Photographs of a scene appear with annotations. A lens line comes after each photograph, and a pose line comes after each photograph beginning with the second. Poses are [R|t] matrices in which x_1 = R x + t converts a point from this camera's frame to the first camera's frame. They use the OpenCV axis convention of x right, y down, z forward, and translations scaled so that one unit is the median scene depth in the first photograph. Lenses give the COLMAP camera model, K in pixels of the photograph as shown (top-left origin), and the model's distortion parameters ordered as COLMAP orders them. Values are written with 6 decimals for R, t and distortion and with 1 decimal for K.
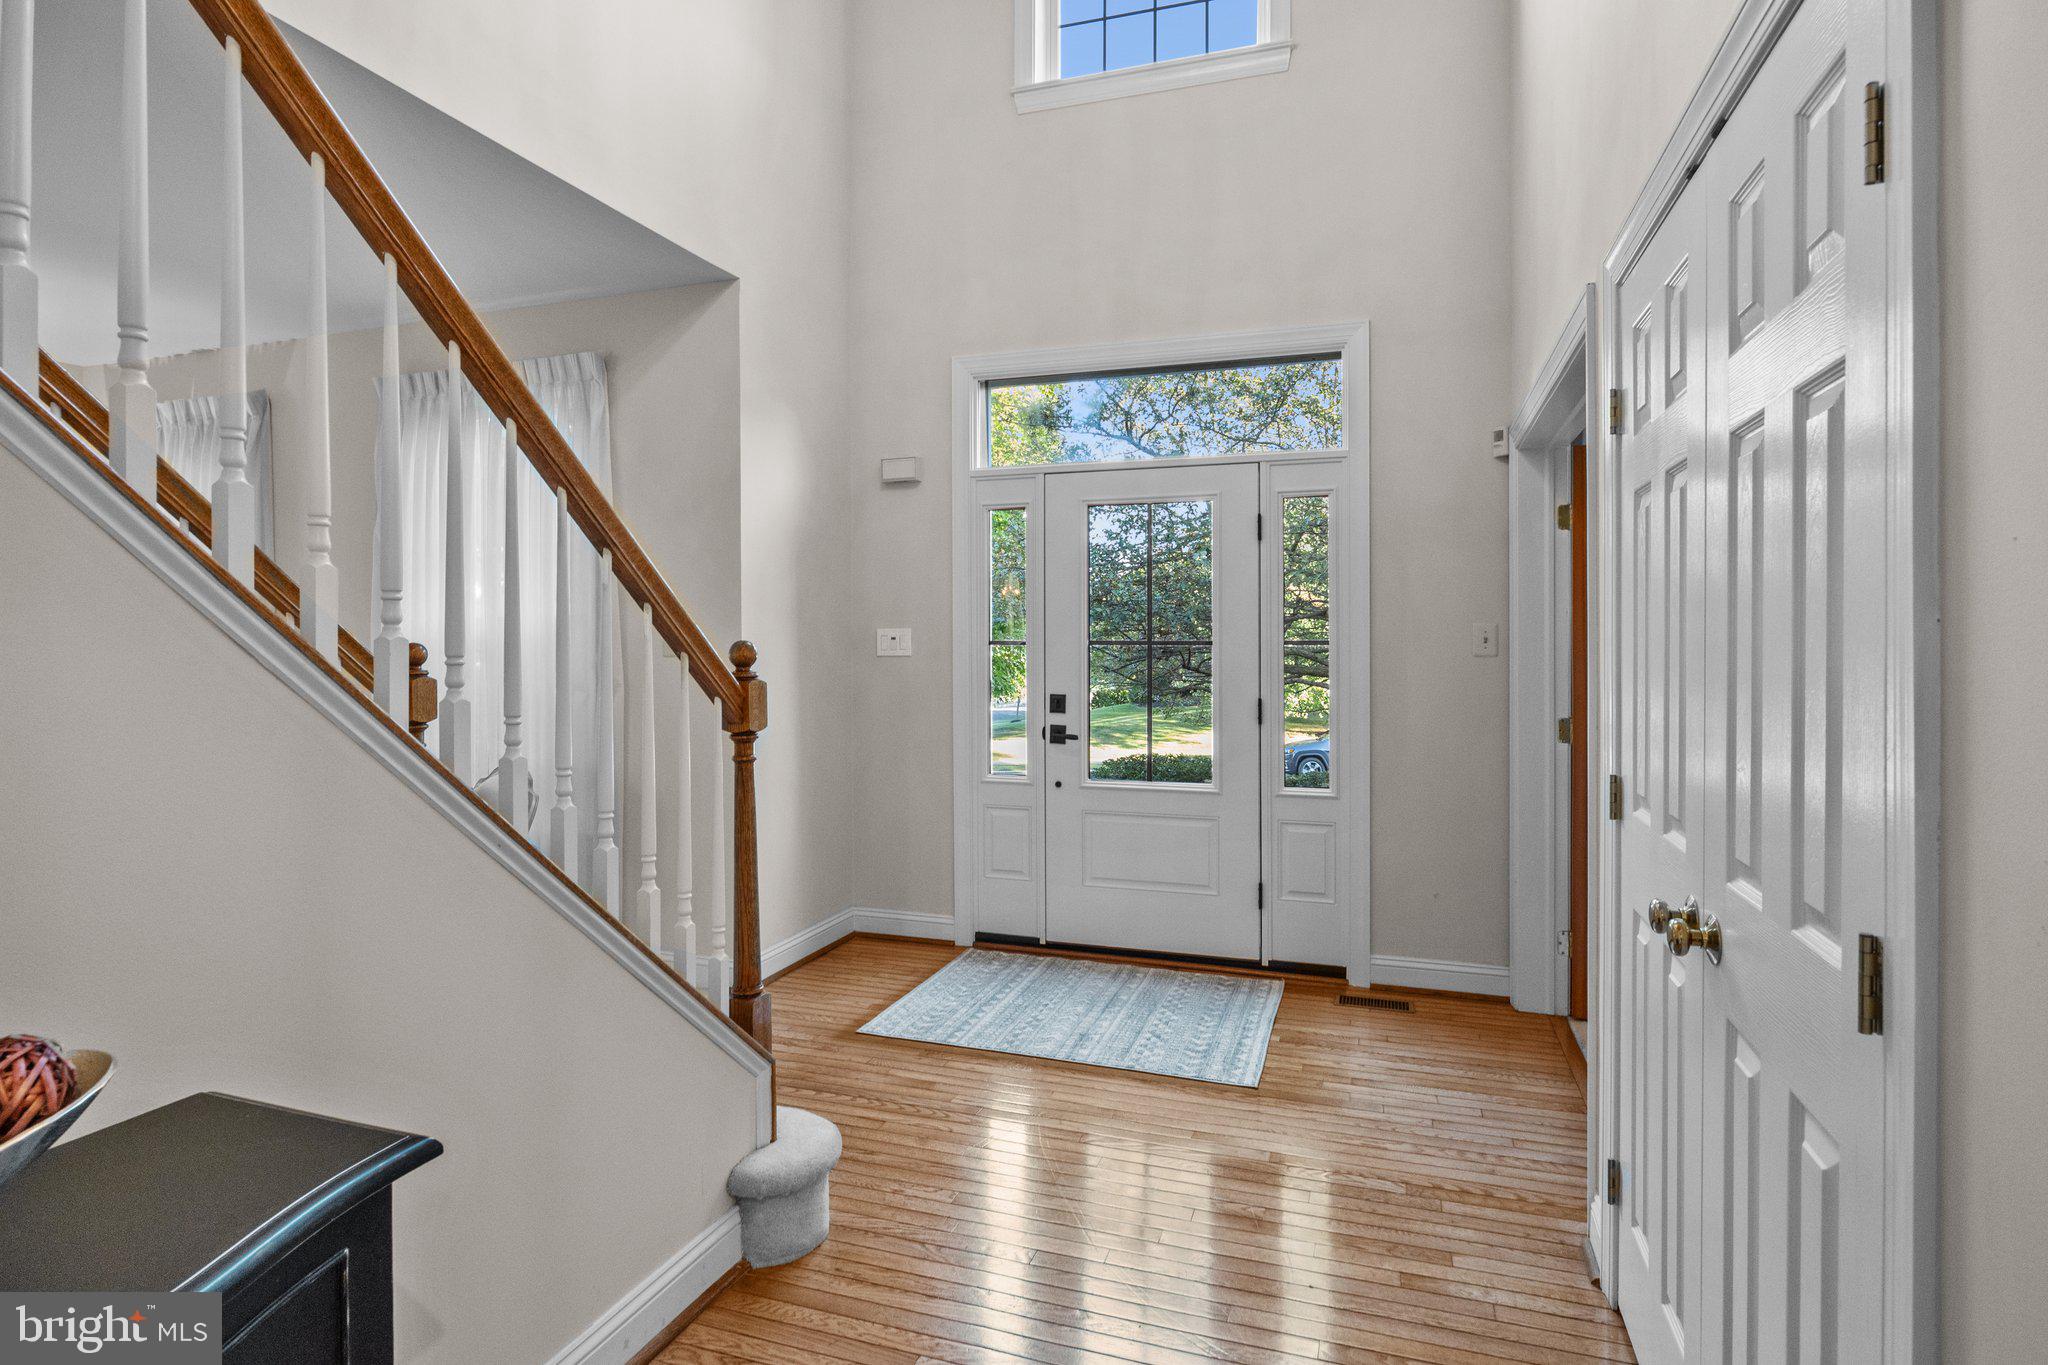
lens RADIAL K [[1075.3, 0, 1026.6], [0, 1075.3, 673.4], [0, 0, 1]] dist [-0.000835, -0.000877]
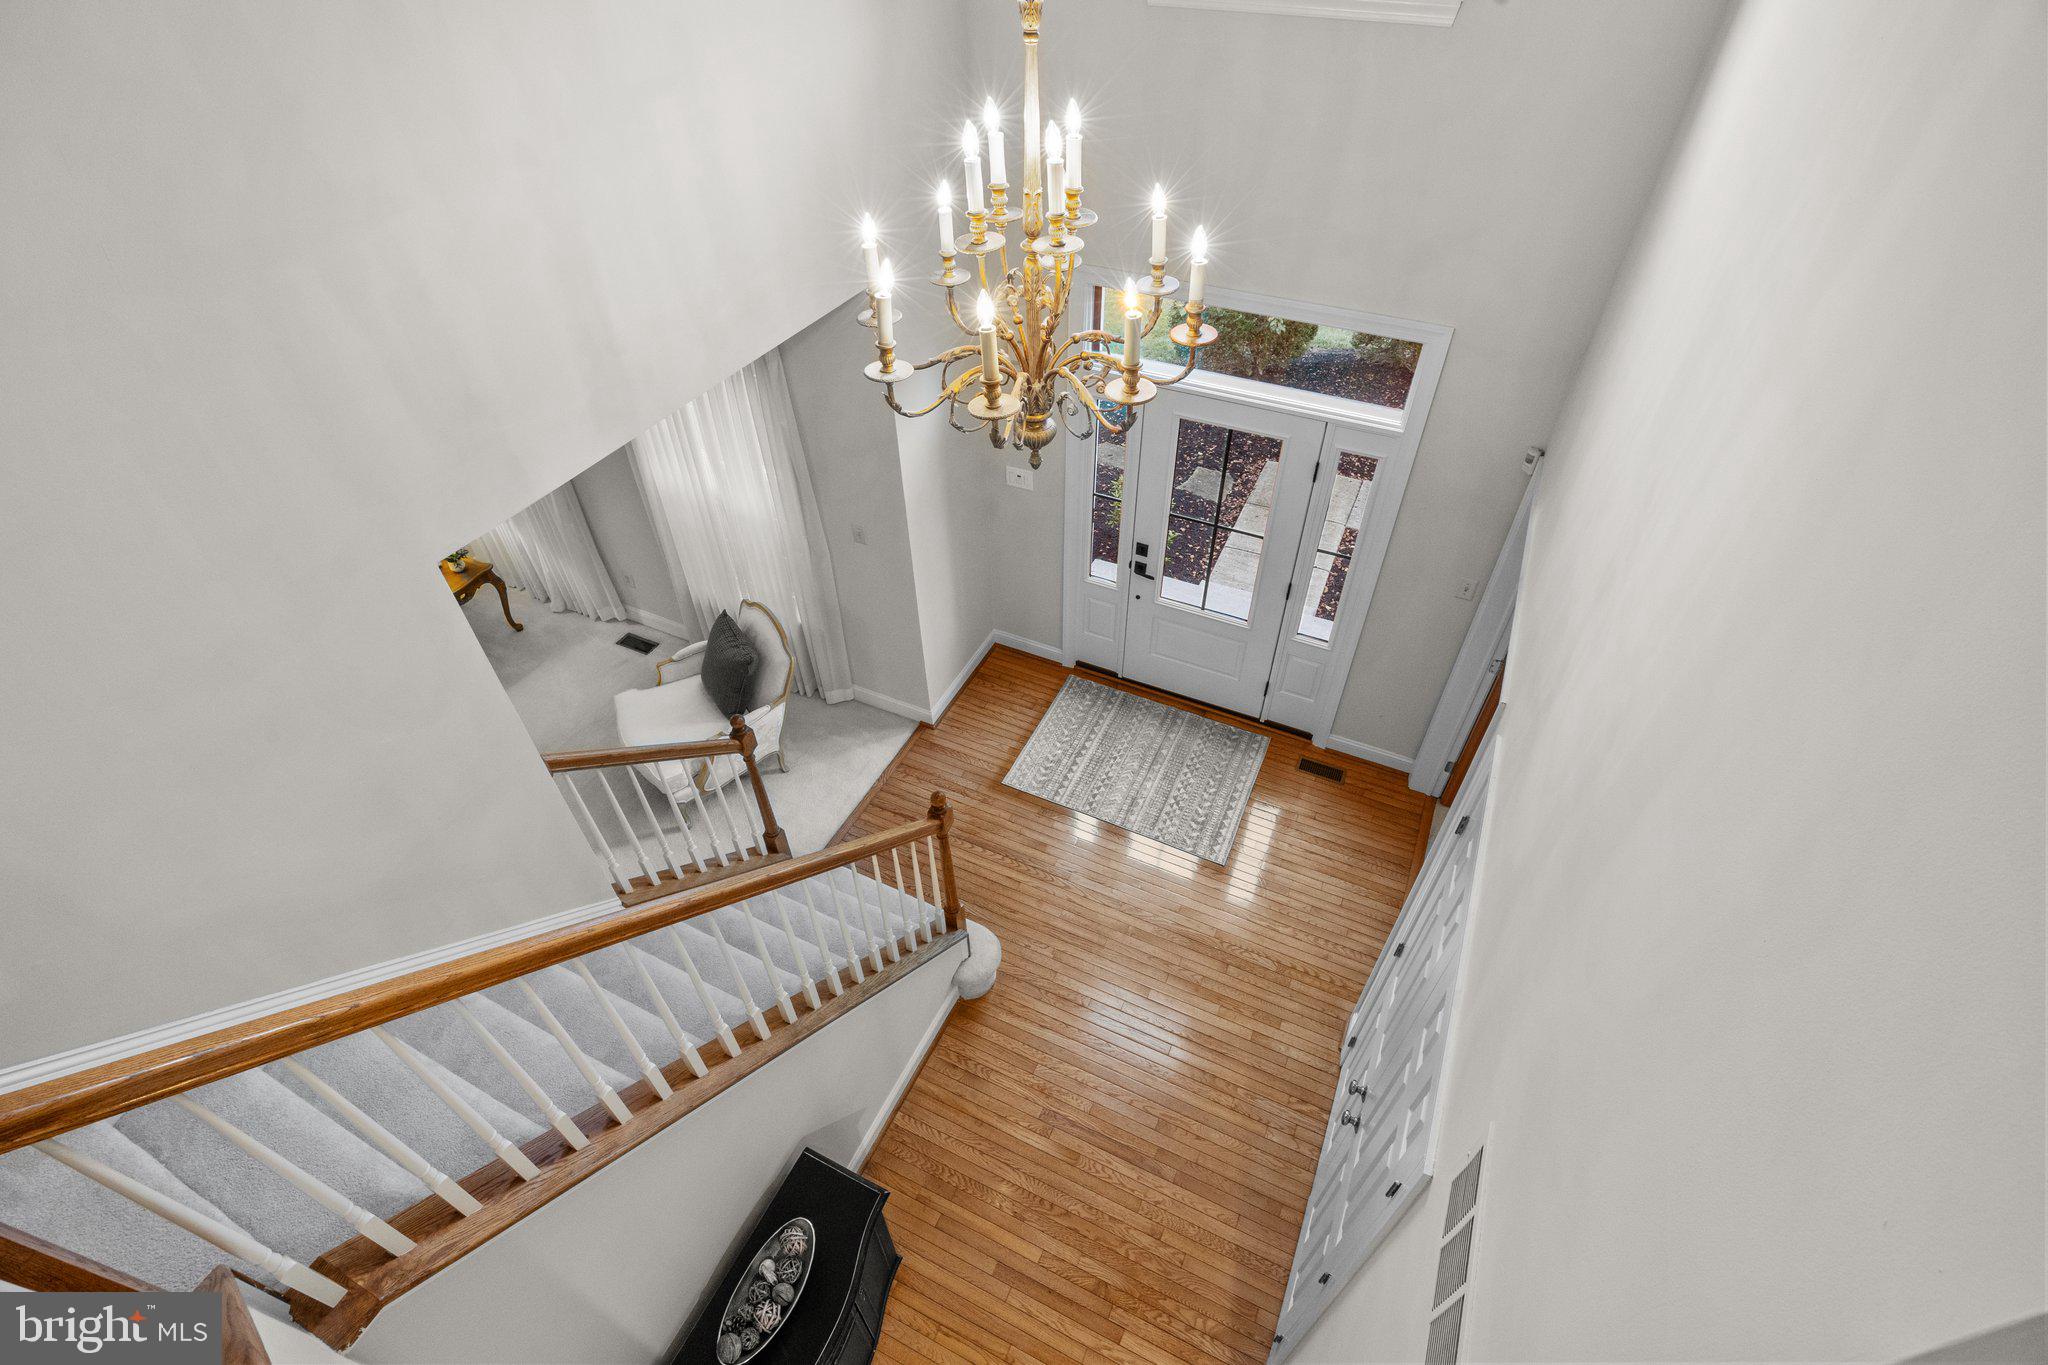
lens RADIAL K [[969.2, 0, 1024.5], [0, 969.2, 686.9], [0, 0, 1]] dist [0.006118, 0.000025]
pose [[0.993614, 0.071713, -0.087117, 0.001137], [0.009091, 0.718677, 0.695285, -0.804877], [0.112470, -0.691637, 0.713435, 0.006032]]
